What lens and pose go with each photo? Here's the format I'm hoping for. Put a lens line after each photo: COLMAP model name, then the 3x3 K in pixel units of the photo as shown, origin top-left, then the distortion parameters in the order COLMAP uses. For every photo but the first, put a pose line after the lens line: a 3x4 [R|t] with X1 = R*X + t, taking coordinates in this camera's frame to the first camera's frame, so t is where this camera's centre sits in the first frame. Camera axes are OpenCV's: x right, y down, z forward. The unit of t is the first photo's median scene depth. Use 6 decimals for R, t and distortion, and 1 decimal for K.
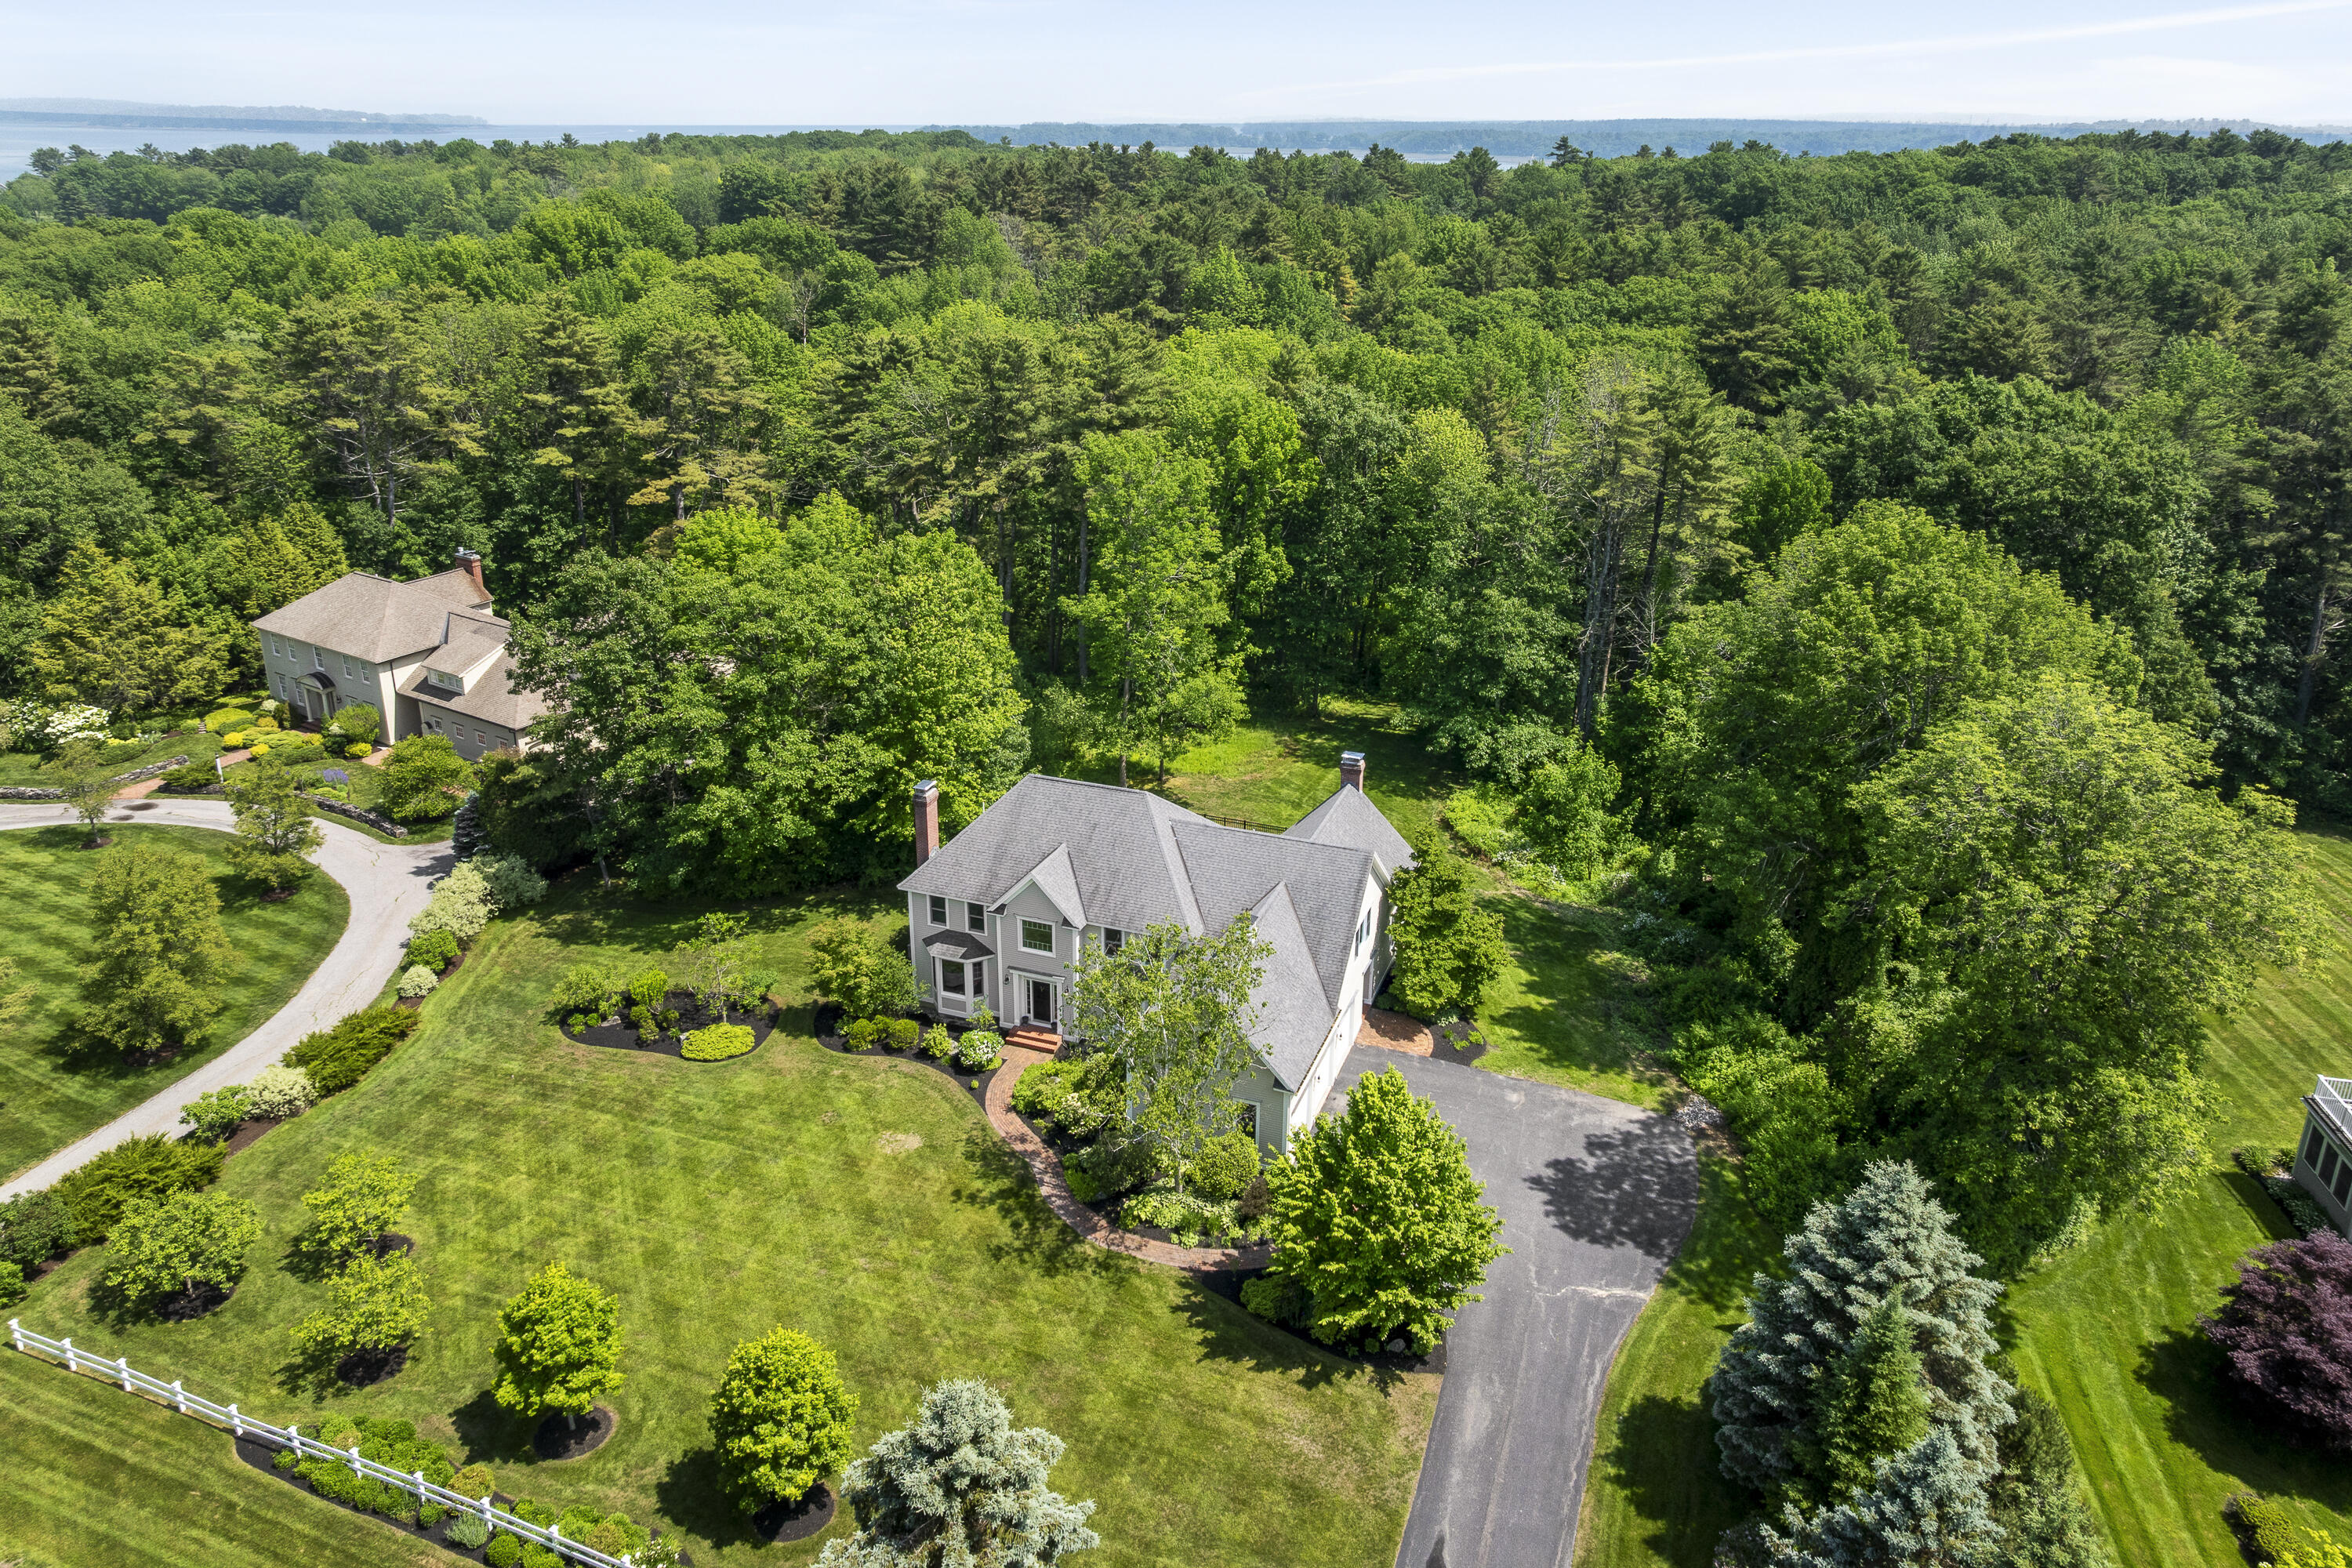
lens RADIAL K [[1616.8, 0, 1172.1], [0, 1616.8, 728.8], [0, 0, 1]] dist [-0.005307, 0.000978]
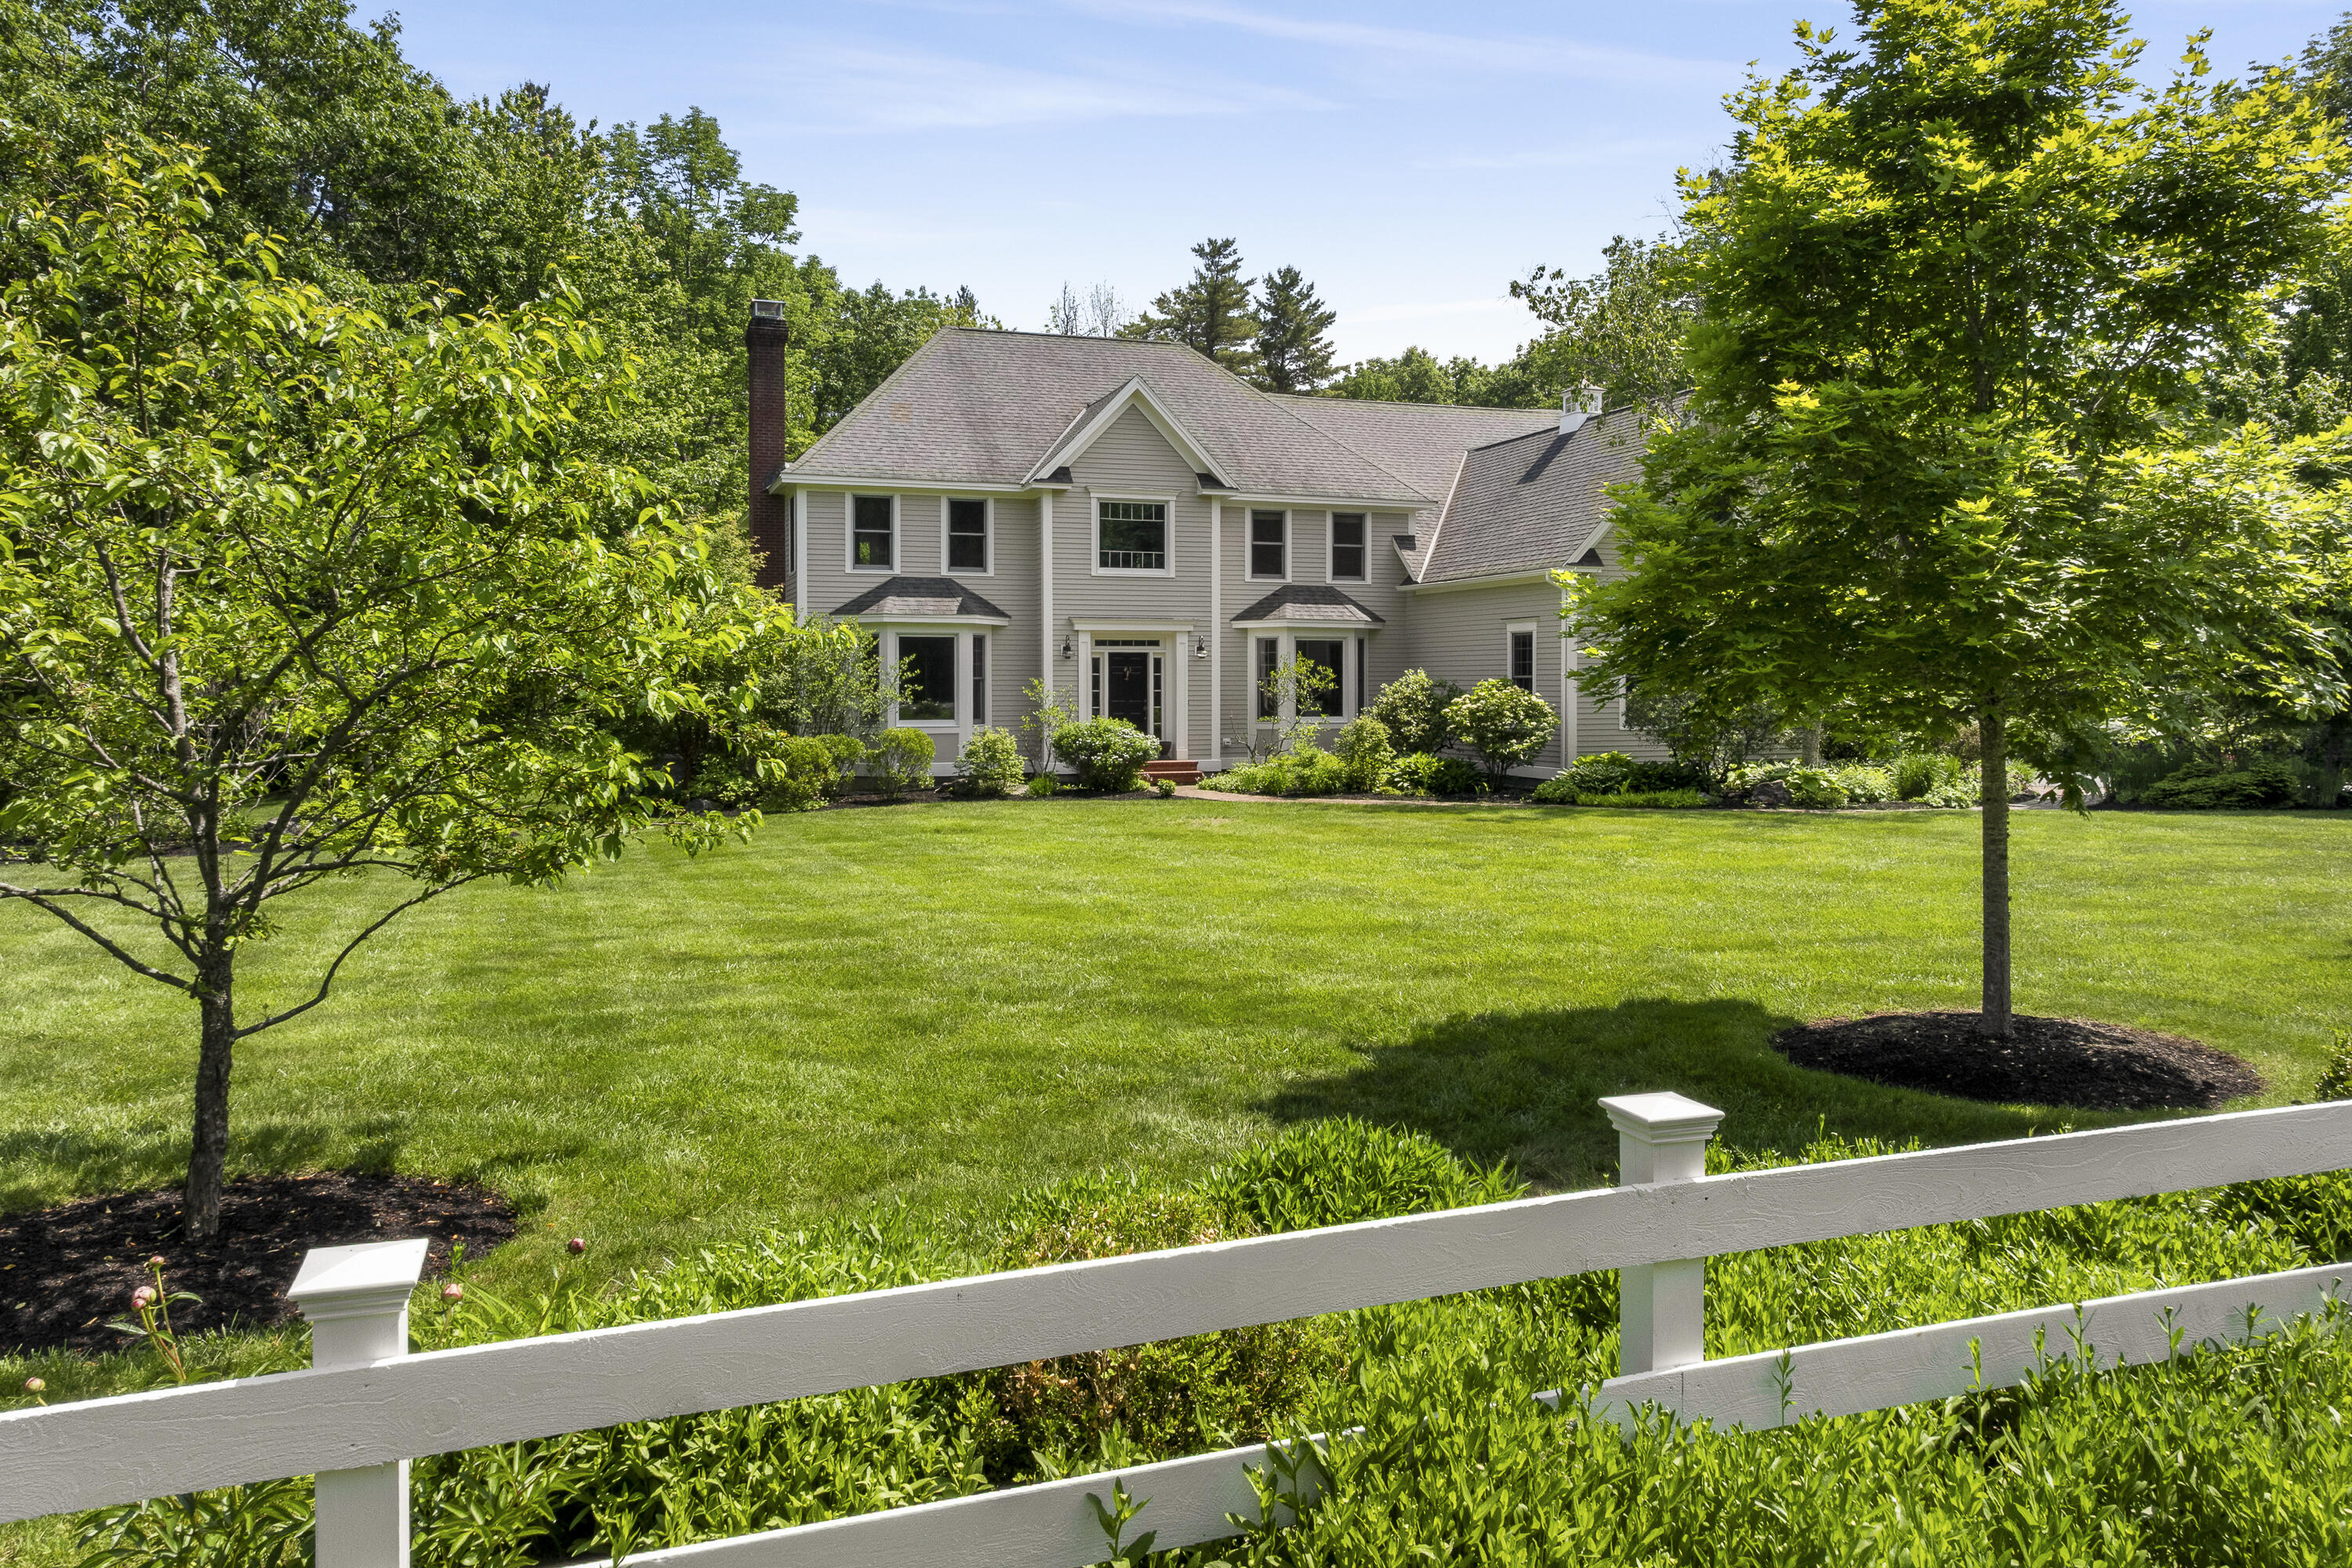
lens RADIAL K [[1699.1, 0, 1172.9], [0, 1699.1, 661.7], [0, 0, 1]] dist [-0.004944, -0.001793]
pose [[0.772543, -0.009342, 0.634894, -0.296919], [0.229825, 0.936210, -0.265877, 0.226953], [-0.591910, 0.351316, 0.725409, 0.492984]]
